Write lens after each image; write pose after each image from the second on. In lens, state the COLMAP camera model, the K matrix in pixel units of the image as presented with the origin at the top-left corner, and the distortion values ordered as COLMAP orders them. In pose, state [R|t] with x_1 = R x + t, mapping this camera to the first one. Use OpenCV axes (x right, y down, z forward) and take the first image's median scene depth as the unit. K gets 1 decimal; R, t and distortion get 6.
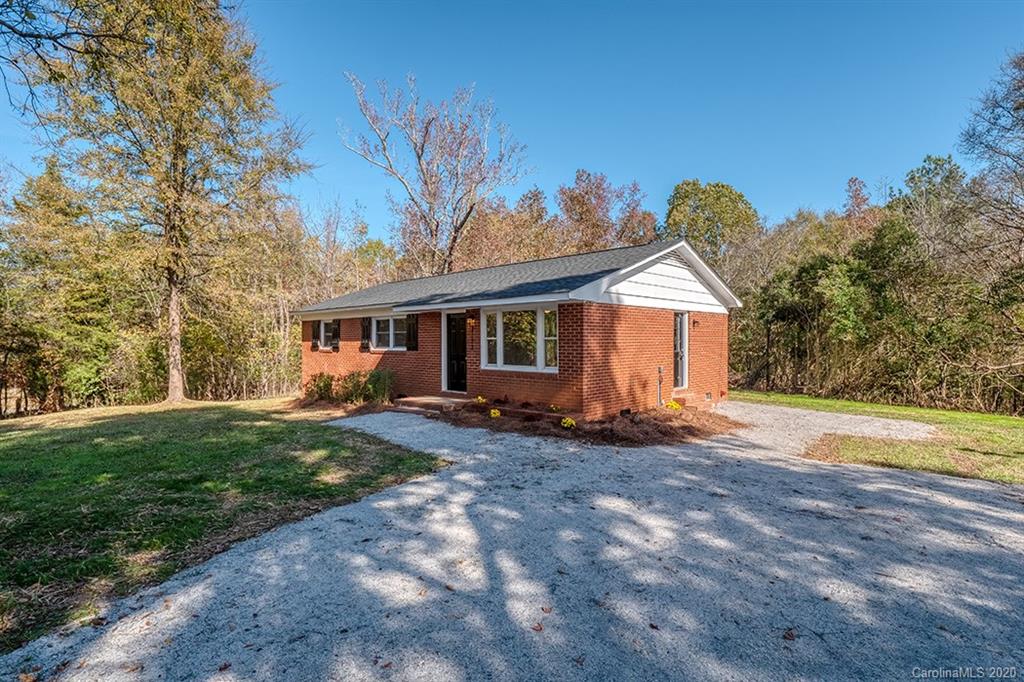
lens RADIAL K [[494.6, 0, 511.8], [0, 494.6, 341.7], [0, 0, 1]] dist [-0.010918, 0.000101]
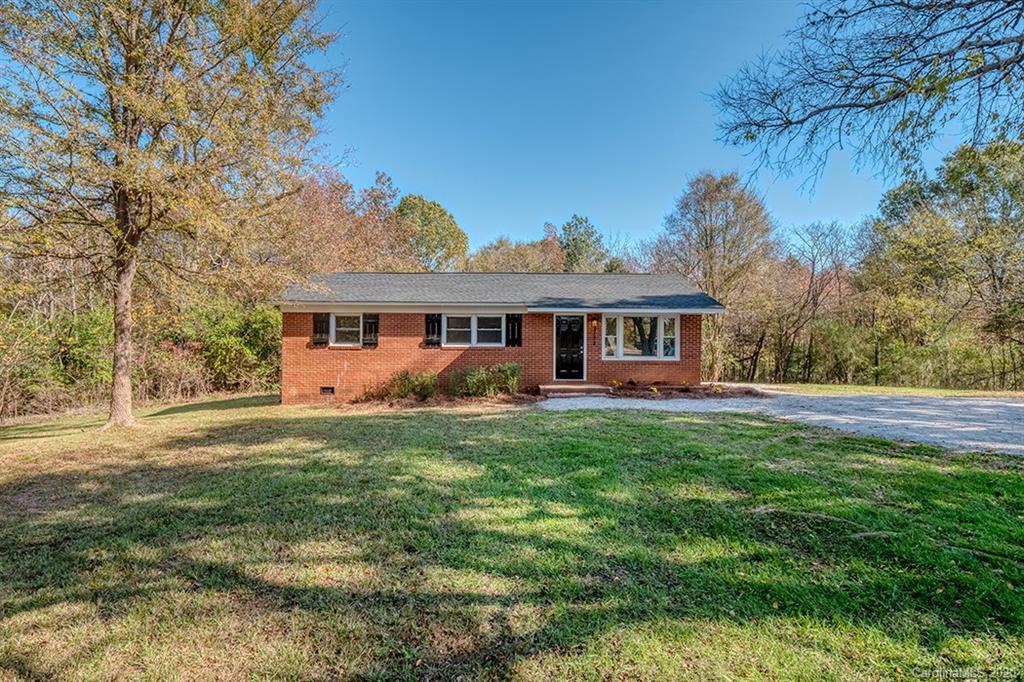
lens RADIAL K [[494.6, 0, 511.0], [0, 494.6, 334.9], [0, 0, 1]] dist [-0.010918, 0.000101]
pose [[0.735810, 0.014803, 0.677026, -0.906774], [-0.005855, 0.999863, -0.015498, 0.008752], [-0.677163, 0.007440, 0.735796, 0.173330]]
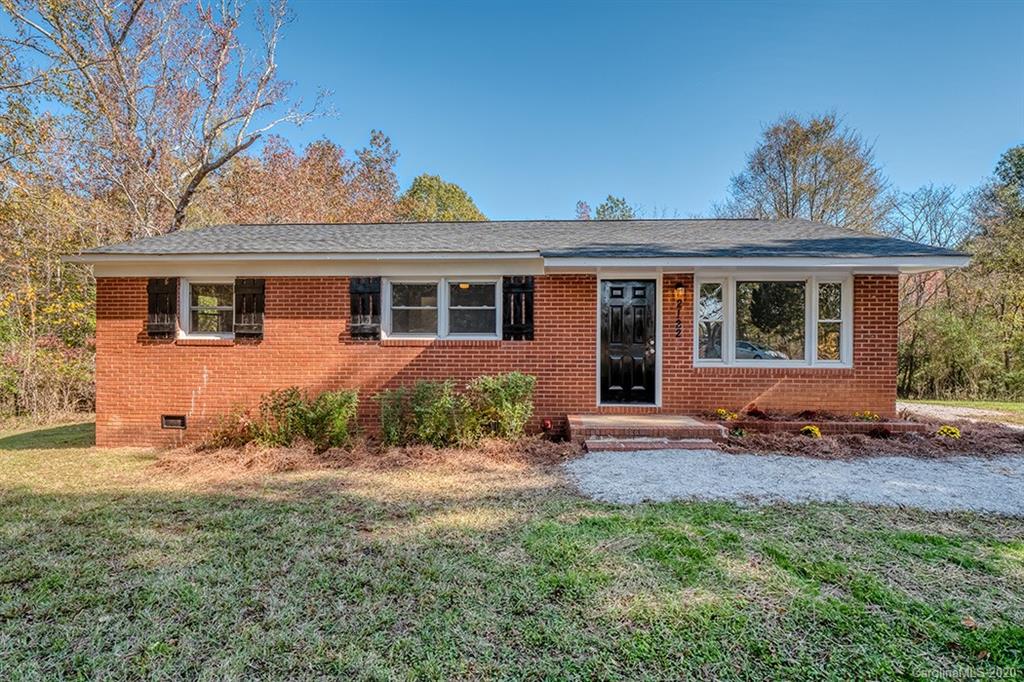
lens RADIAL K [[494.6, 0, 514.3], [0, 494.6, 338.8], [0, 0, 1]] dist [-0.010918, 0.000101]
pose [[0.771683, 0.009478, 0.635937, -0.536191], [-0.007123, 0.999955, -0.006260, 0.019364], [-0.635968, 0.000301, 0.771716, 0.530661]]
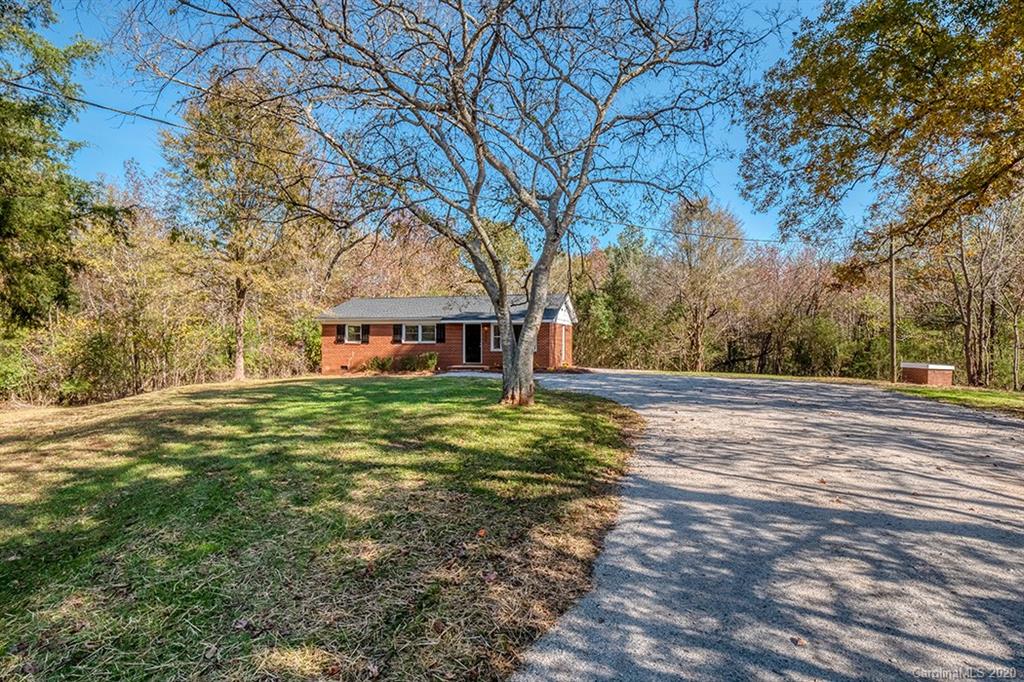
lens RADIAL K [[494.6, 0, 504.8], [0, 494.6, 345.4], [0, 0, 1]] dist [-0.010918, 0.000101]
pose [[0.882990, 0.000327, 0.469392, -0.822162], [-0.005144, 0.999946, 0.008979, 0.009256], [-0.469364, -0.010343, 0.882944, -0.737716]]
